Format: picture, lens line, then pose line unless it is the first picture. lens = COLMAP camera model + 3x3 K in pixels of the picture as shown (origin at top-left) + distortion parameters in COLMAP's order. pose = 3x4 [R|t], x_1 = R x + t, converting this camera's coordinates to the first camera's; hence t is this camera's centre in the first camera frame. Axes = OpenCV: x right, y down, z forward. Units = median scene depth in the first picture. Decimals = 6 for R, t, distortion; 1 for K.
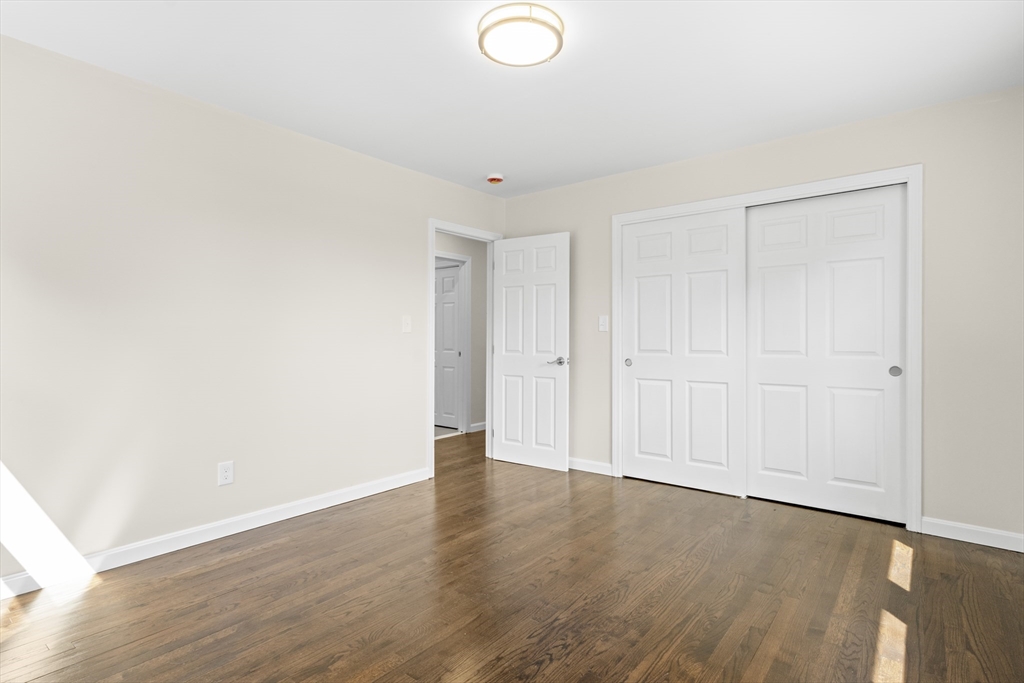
lens RADIAL K [[527.4, 0, 516.6], [0, 527.4, 342.2], [0, 0, 1]] dist [-0.000443, -0.000245]
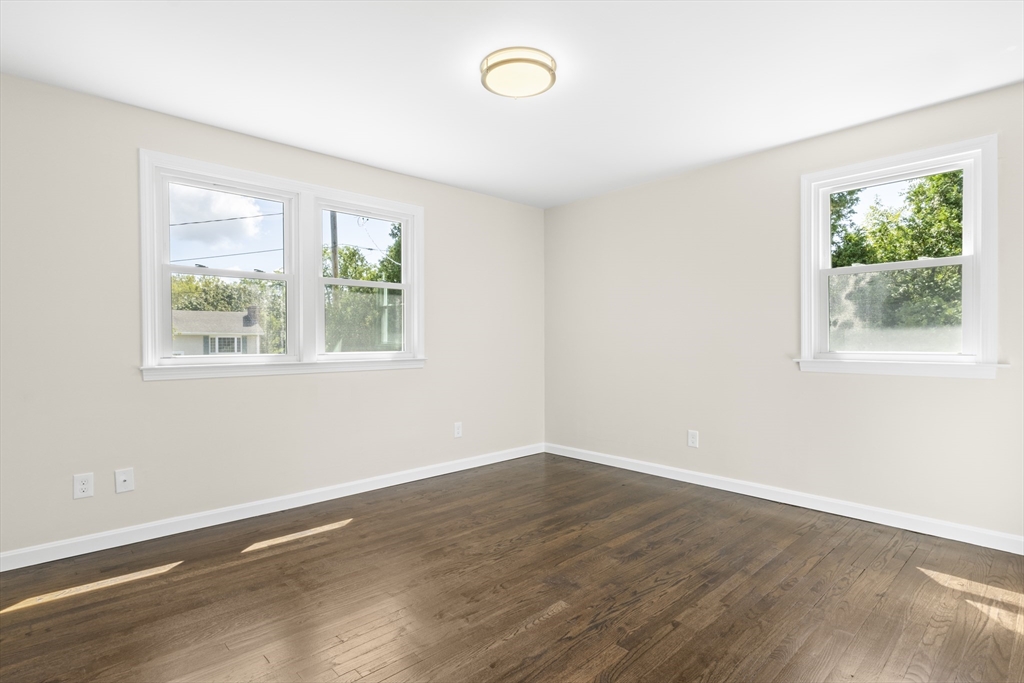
lens RADIAL K [[527.4, 0, 513.3], [0, 527.4, 342.8], [0, 0, 1]] dist [-0.000443, -0.000245]
pose [[-0.989816, 0.002467, 0.142330, -0.141647], [0.003485, 0.999970, 0.006903, -0.010702], [-0.142308, 0.007329, -0.989795, 2.138123]]
